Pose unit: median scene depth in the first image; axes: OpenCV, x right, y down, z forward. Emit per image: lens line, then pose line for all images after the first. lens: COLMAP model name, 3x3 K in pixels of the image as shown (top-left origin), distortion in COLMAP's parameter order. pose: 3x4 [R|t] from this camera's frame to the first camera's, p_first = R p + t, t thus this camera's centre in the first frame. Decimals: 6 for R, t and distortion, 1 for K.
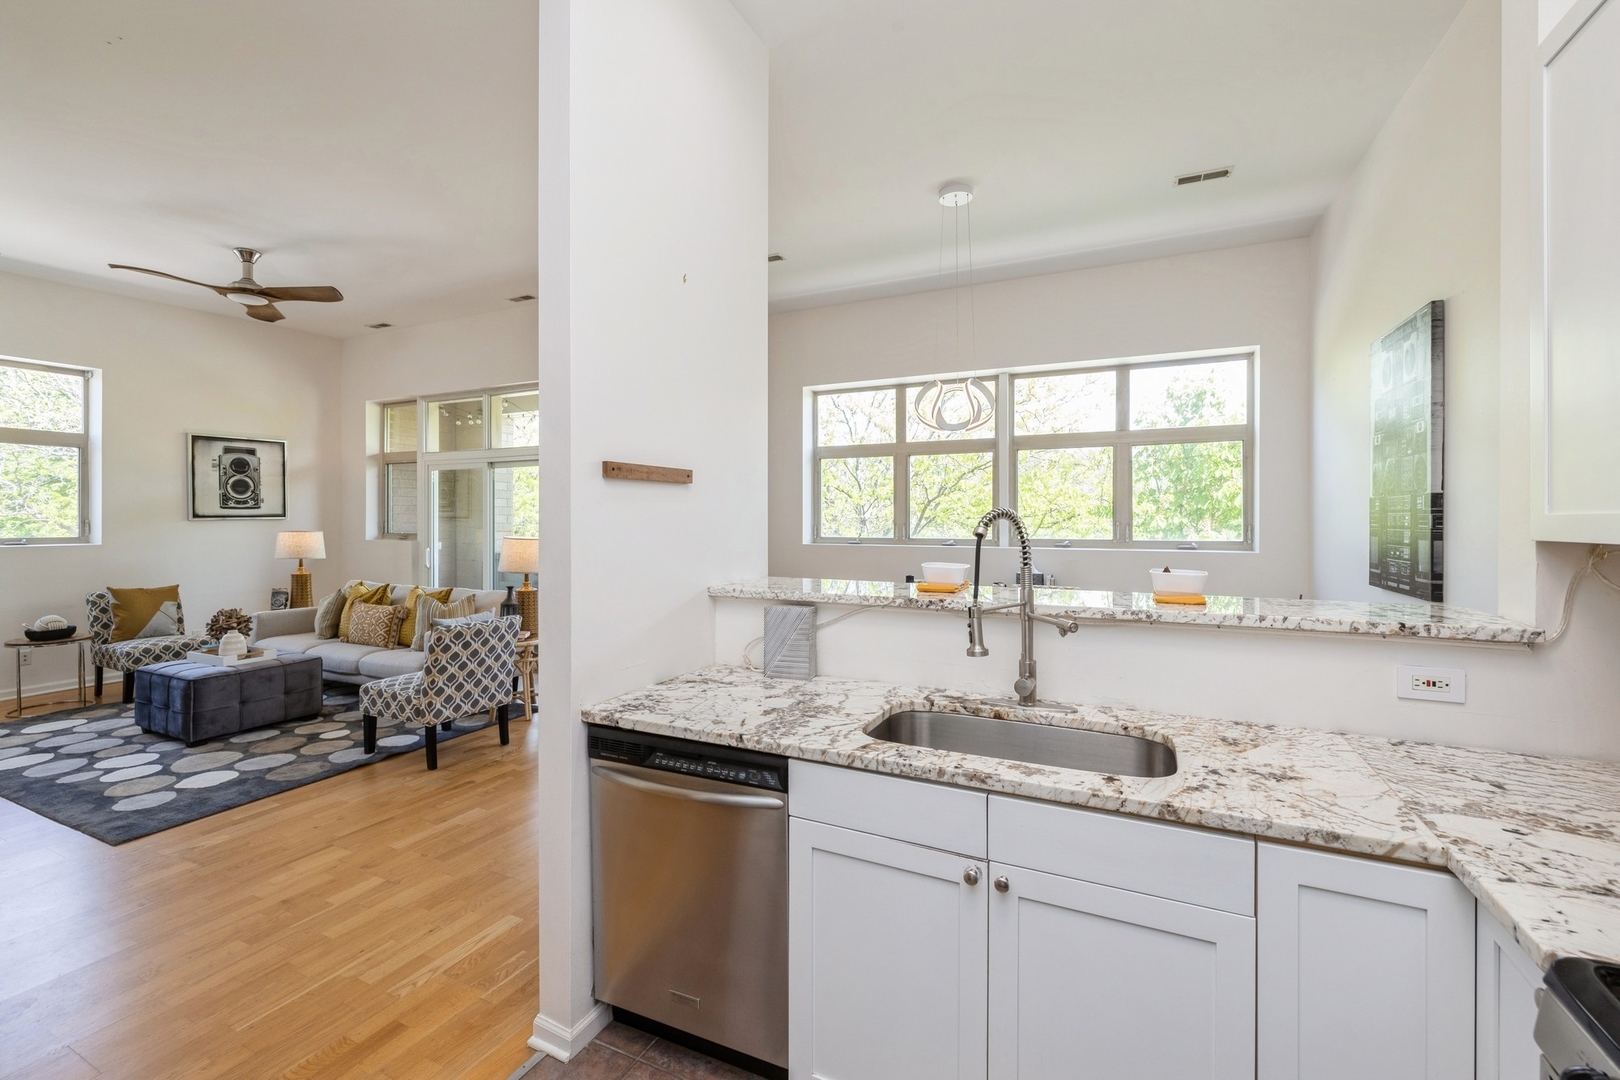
lens RADIAL K [[685.3, 0, 810.6], [0, 685.3, 523.4], [0, 0, 1]] dist [0.003926, -0.001266]
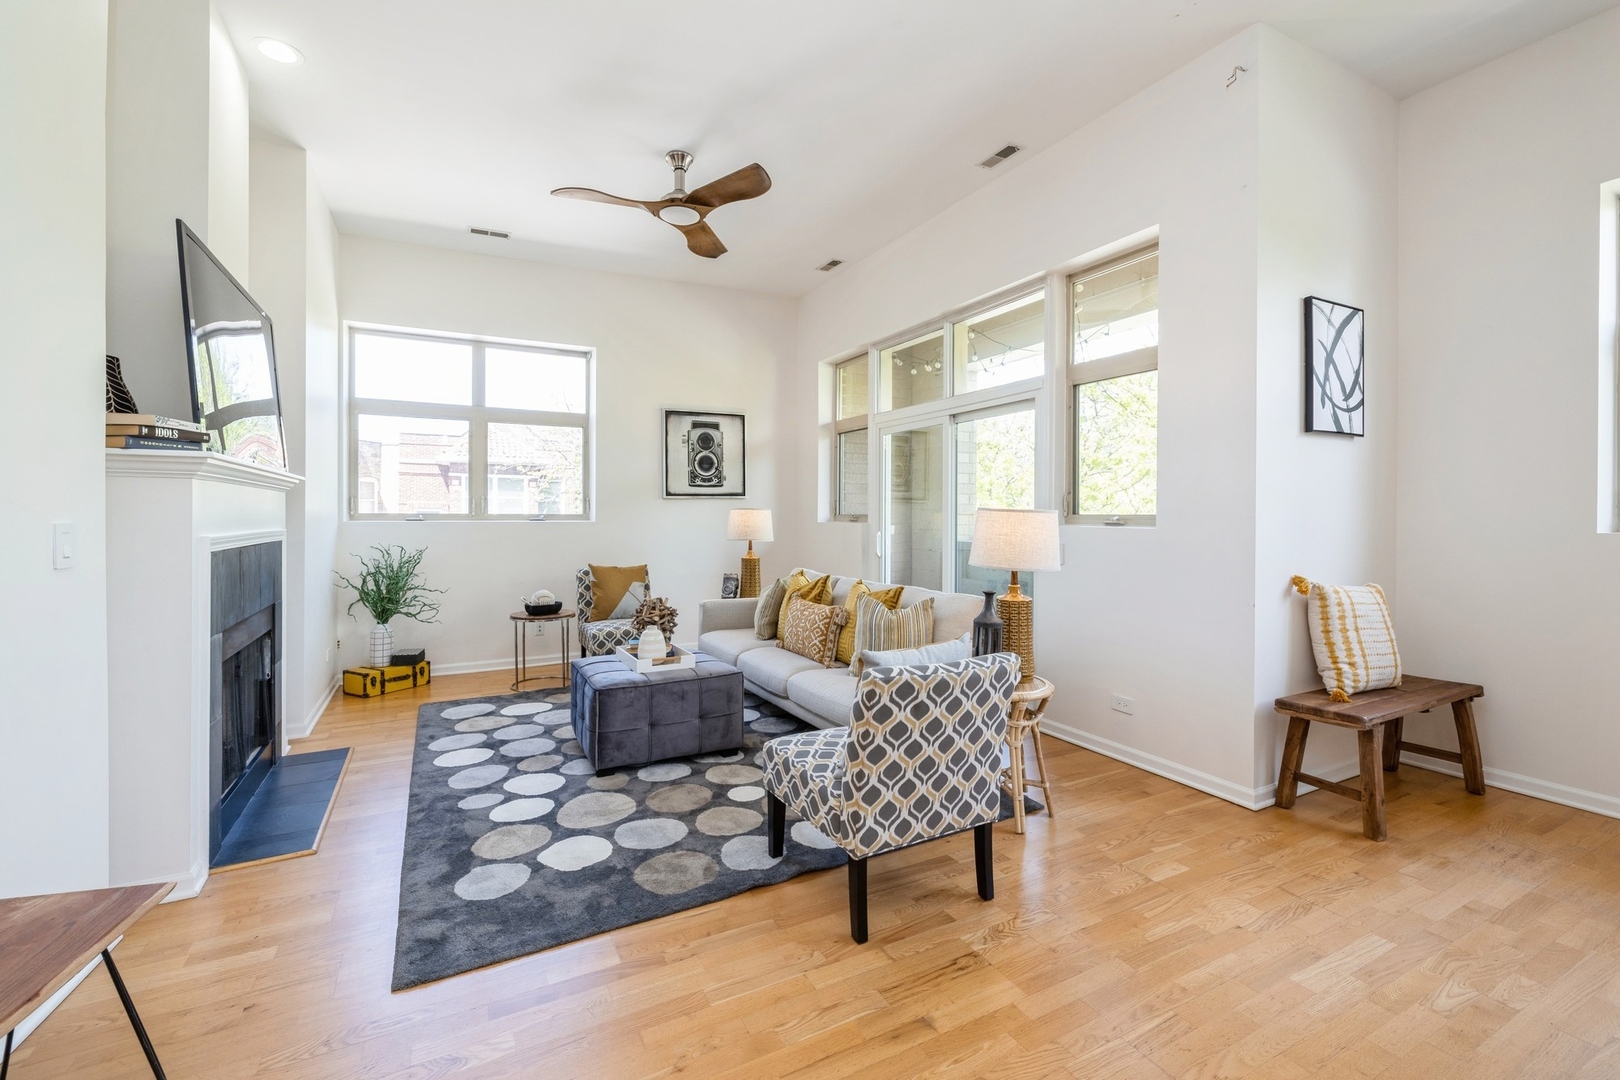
lens RADIAL K [[685.3, 0, 808.9], [0, 685.3, 521.0], [0, 0, 1]] dist [0.003926, -0.001266]
pose [[0.807545, 0.004921, -0.589786, -0.213359], [-0.004426, 0.999988, 0.002283, 0.030123], [0.589790, 0.000766, 0.807556, 0.428849]]
